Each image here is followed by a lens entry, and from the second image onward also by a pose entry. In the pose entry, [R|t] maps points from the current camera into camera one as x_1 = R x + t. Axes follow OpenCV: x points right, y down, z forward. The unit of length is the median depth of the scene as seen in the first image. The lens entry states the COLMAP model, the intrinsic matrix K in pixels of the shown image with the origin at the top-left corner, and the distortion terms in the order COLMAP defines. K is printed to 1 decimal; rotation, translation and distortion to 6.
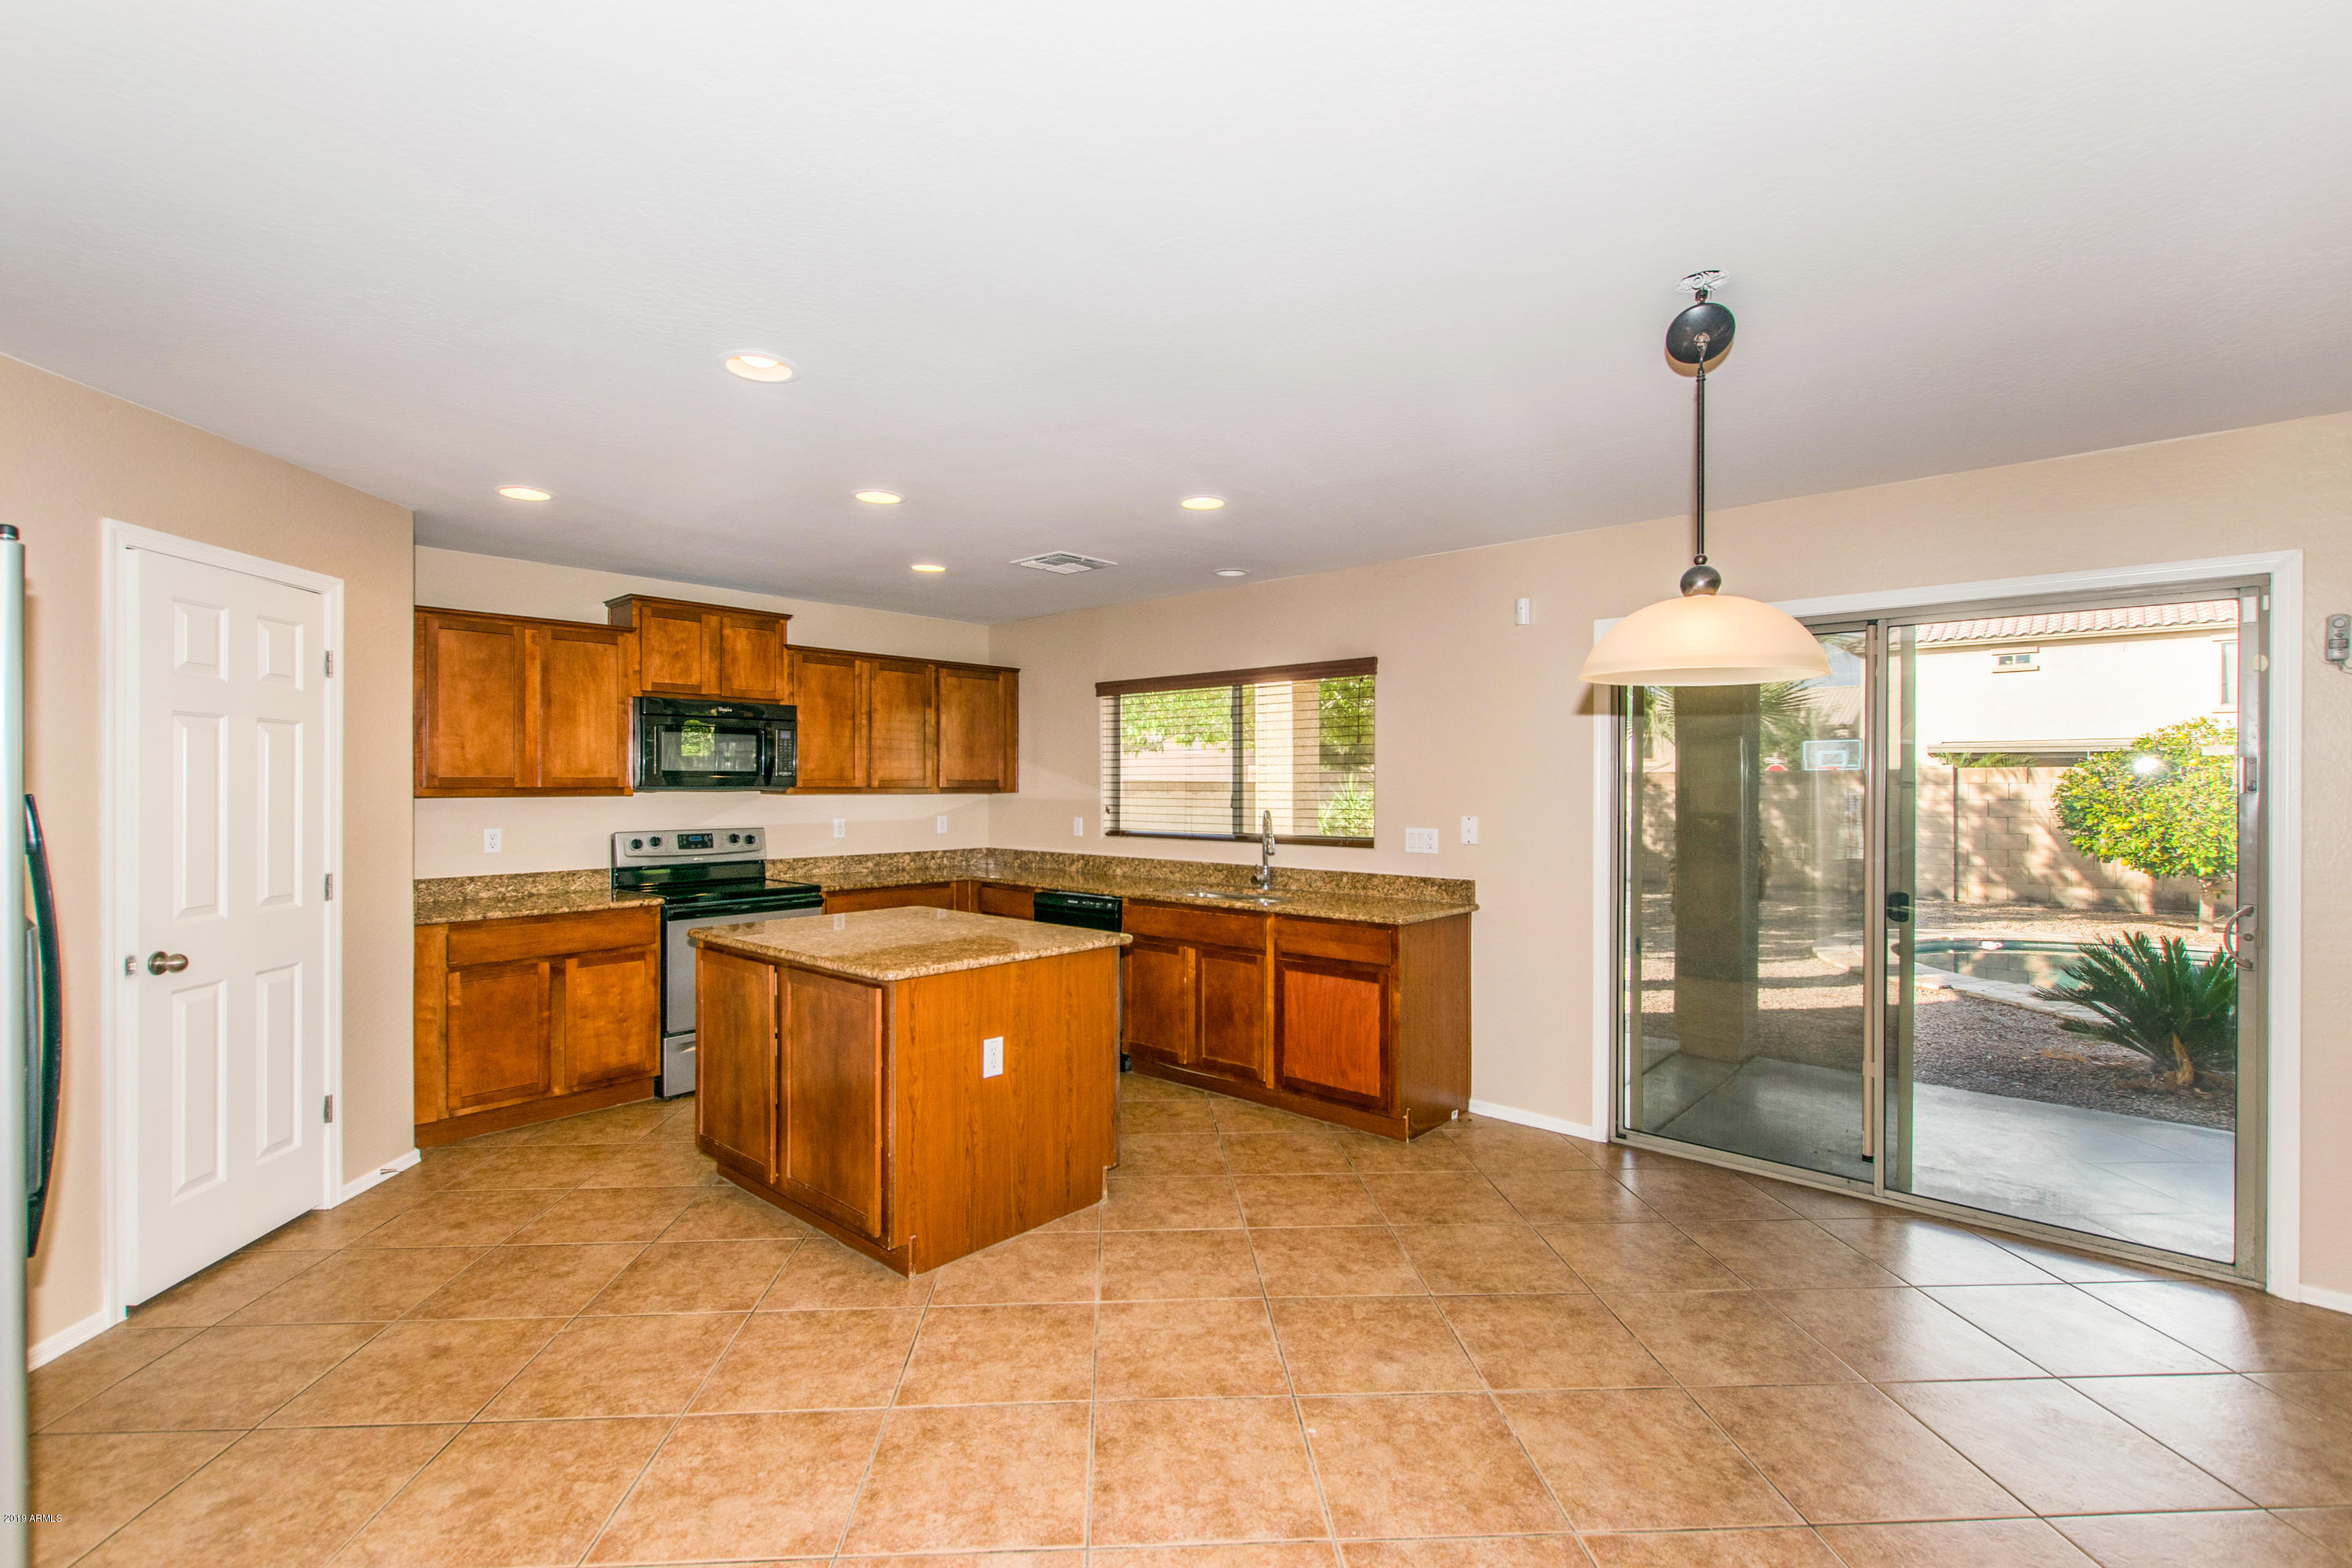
lens RADIAL K [[1041.1, 0, 1179.5], [0, 1041.1, 792.2], [0, 0, 1]] dist [0.001745, 0.000334]
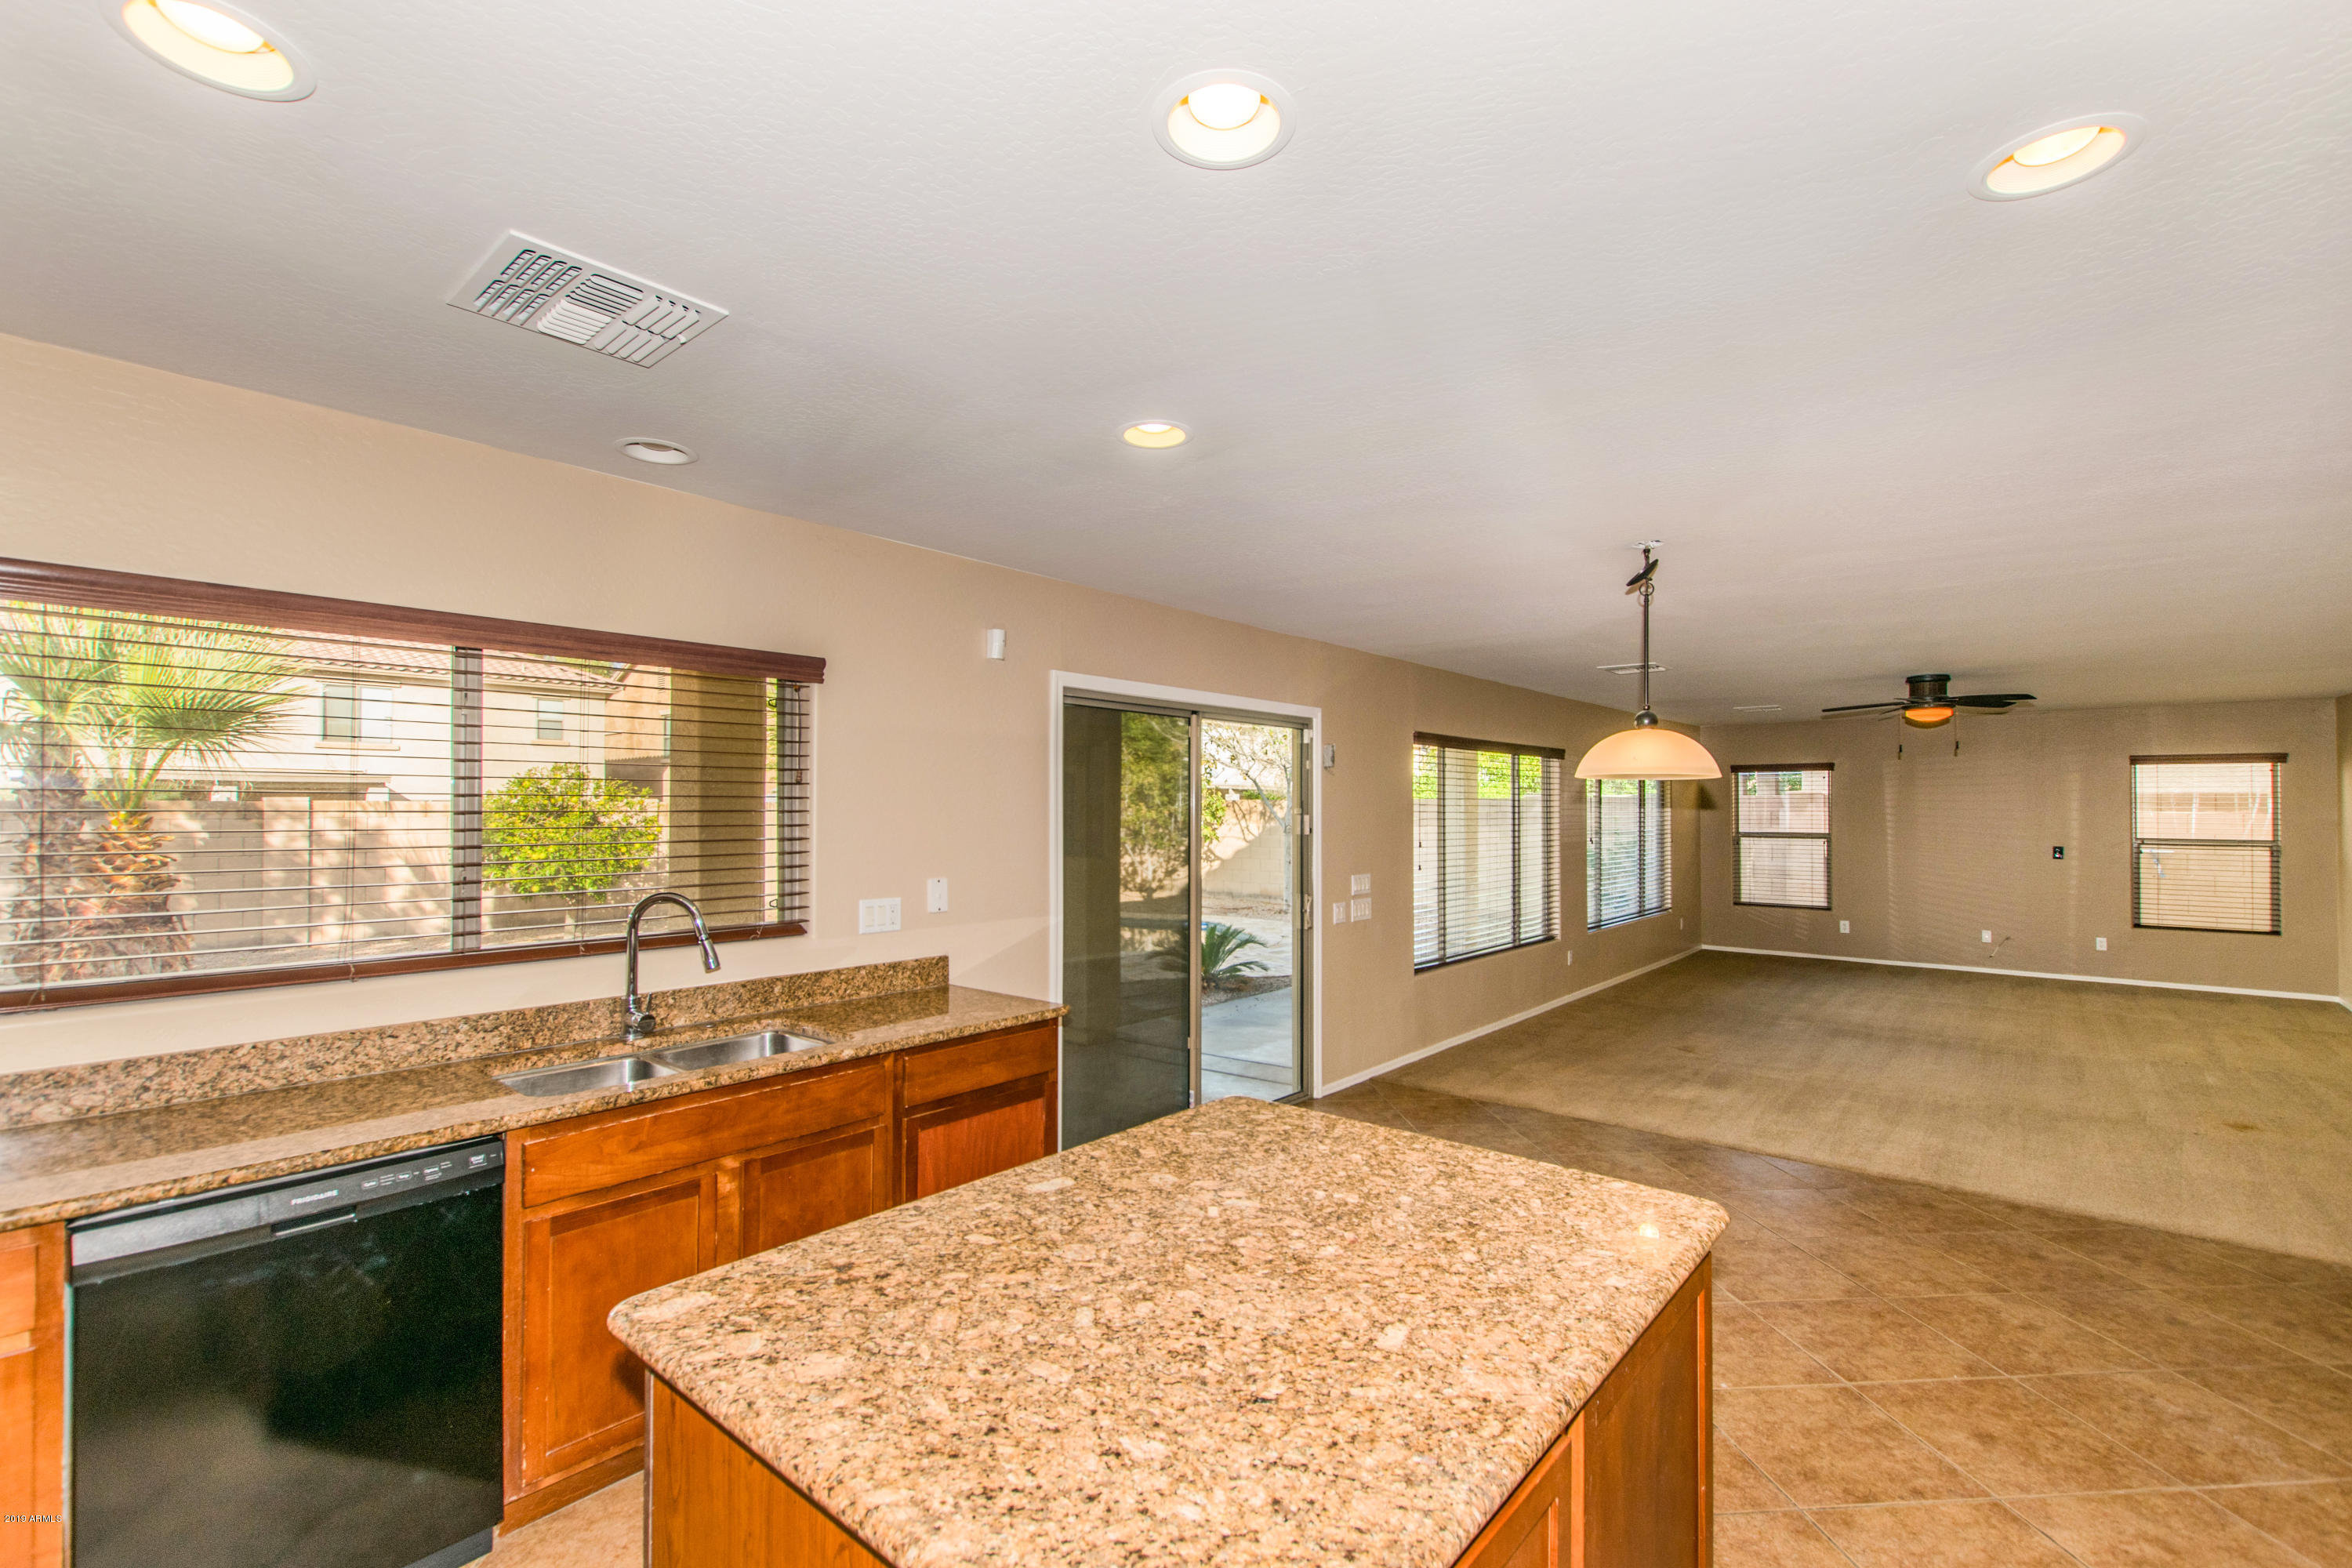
lens RADIAL K [[1041.1, 0, 1179.5], [0, 1041.1, 792.2], [0, 0, 1]] dist [0.001745, 0.000334]
pose [[-0.028438, 0.016735, 0.999455, -0.519830], [0.004697, 0.999851, -0.016608, -0.027522], [-0.999585, 0.004222, -0.028512, 0.805259]]
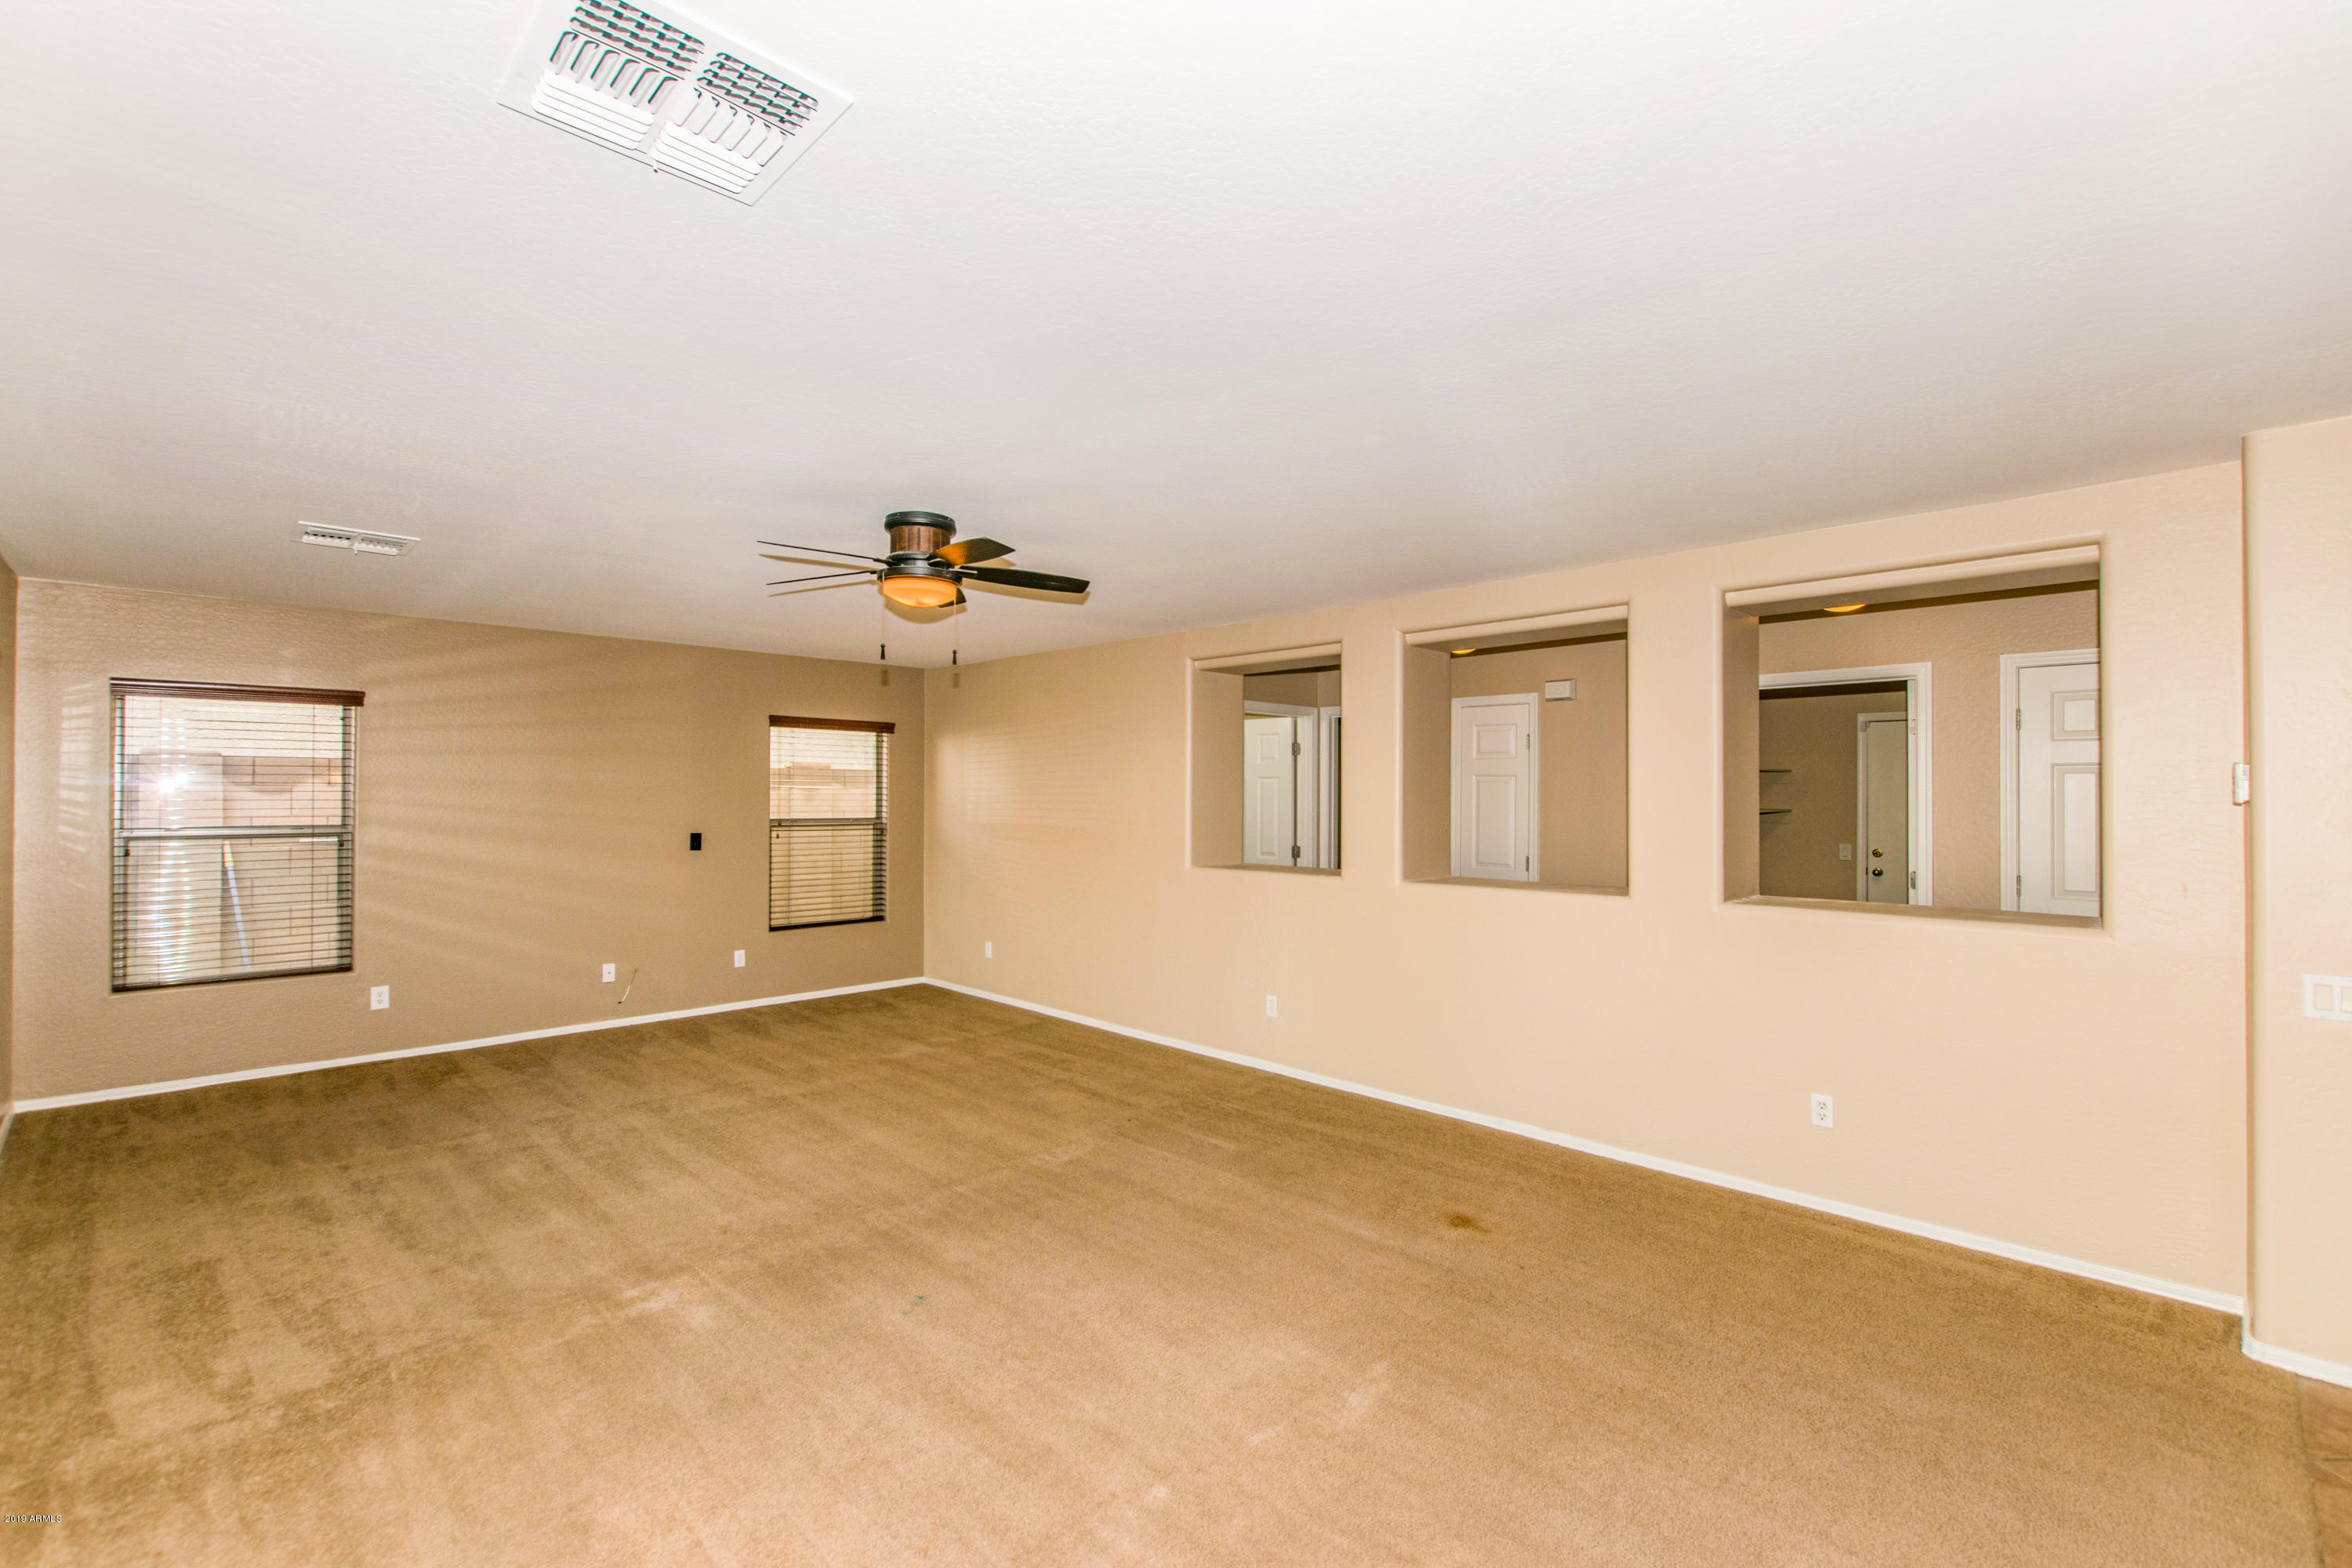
lens RADIAL K [[1014.3, 0, 1187.1], [0, 1014.3, 788.5], [0, 0, 1]] dist [-0.000449, -0.000470]
pose [[-0.998674, -0.002556, 0.051416, 0.684408], [-0.002515, 0.999996, 0.000862, -0.014674], [-0.051418, 0.000732, -0.998677, 0.440475]]
